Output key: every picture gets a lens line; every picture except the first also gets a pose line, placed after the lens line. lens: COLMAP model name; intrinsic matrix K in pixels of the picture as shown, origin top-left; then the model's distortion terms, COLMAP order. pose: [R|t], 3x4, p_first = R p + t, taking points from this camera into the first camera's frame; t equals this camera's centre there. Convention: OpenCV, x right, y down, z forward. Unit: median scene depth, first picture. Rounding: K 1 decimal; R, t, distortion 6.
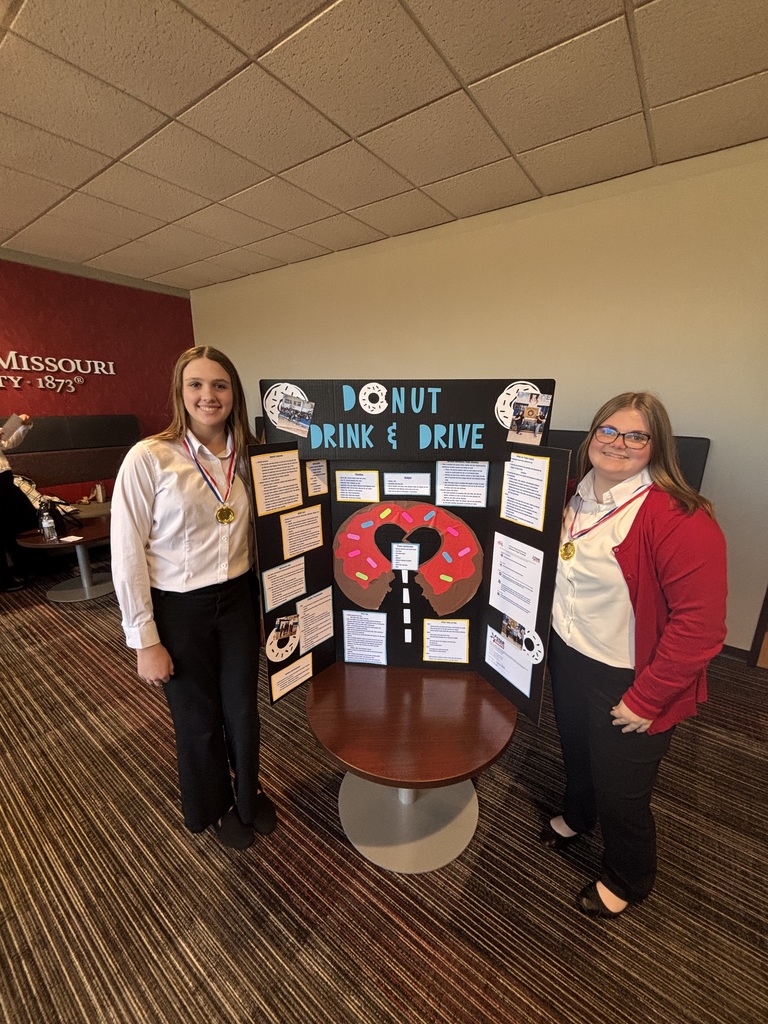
lens RADIAL K [[411.3, 0, 387.8], [0, 411.3, 508.1], [0, 0, 1]] dist [0.002511, -0.000944]
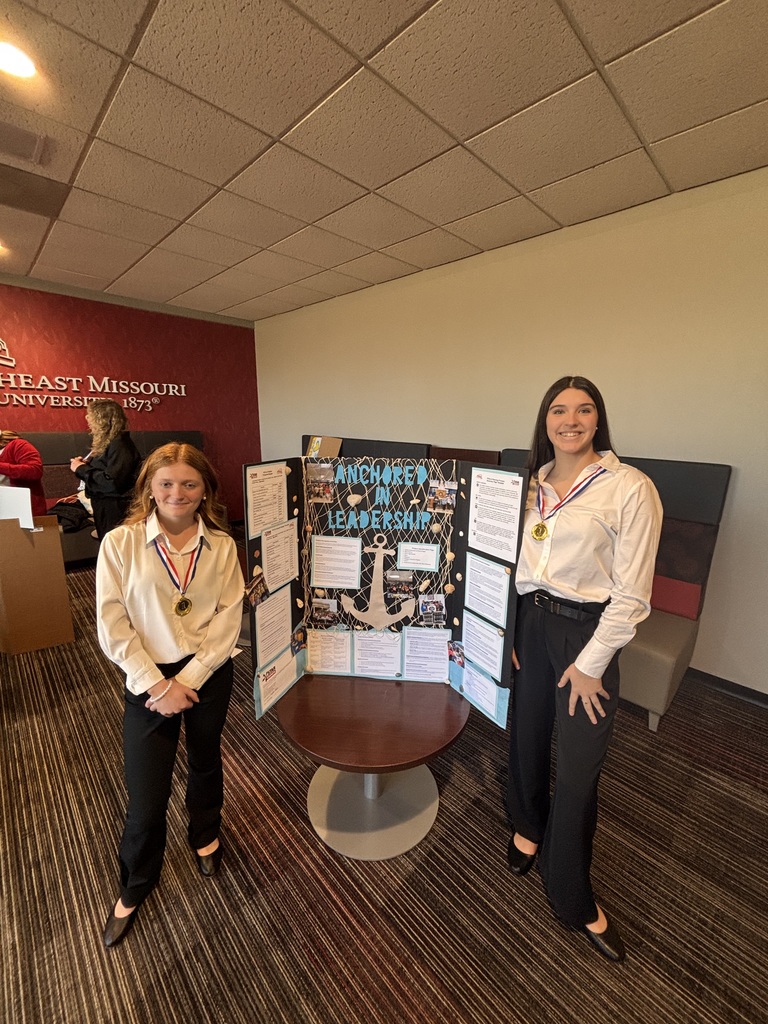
lens RADIAL K [[411.3, 0, 389.1], [0, 411.3, 507.4], [0, 0, 1]] dist [0.002511, -0.000944]
pose [[0.987217, 0.044171, -0.153137, 0.240871], [-0.051006, 0.997857, -0.040994, 0.010430], [0.150998, 0.048281, 0.987354, -0.085928]]
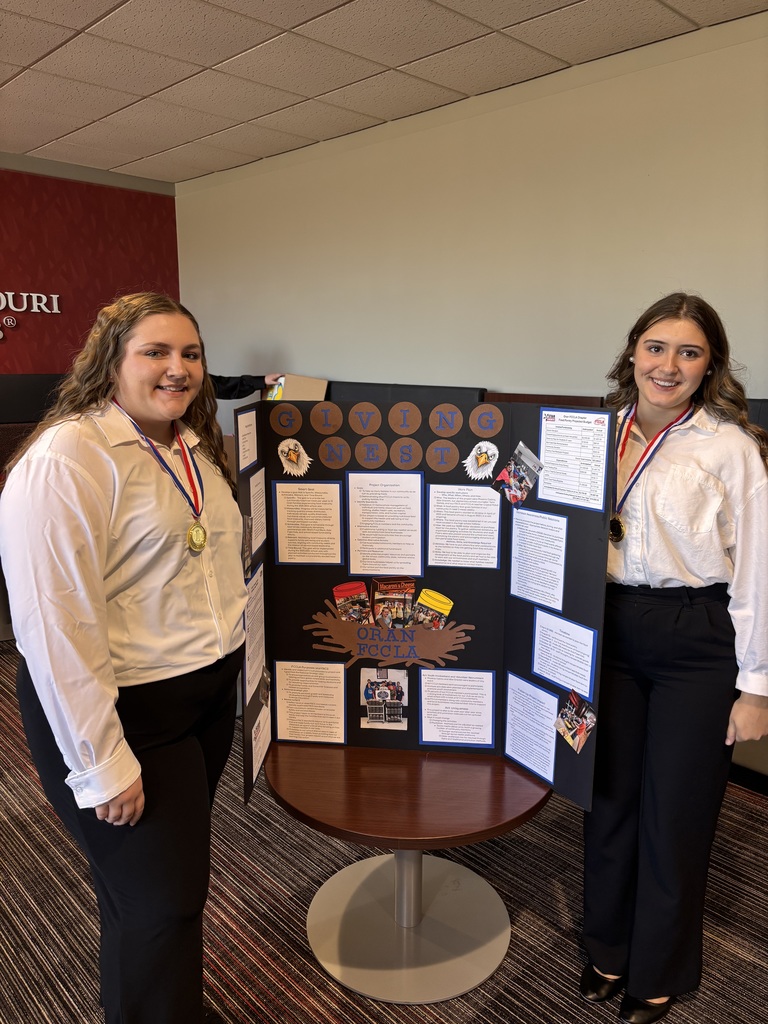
lens RADIAL K [[773.3, 0, 387.0], [0, 773.3, 503.9], [0, 0, 1]] dist [0.049166, -0.057130]
pose [[0.984636, 0.031842, -0.171692, 0.235878], [-0.042876, 0.997220, -0.060949, 0.103632], [0.169274, 0.067375, 0.983263, -0.356194]]
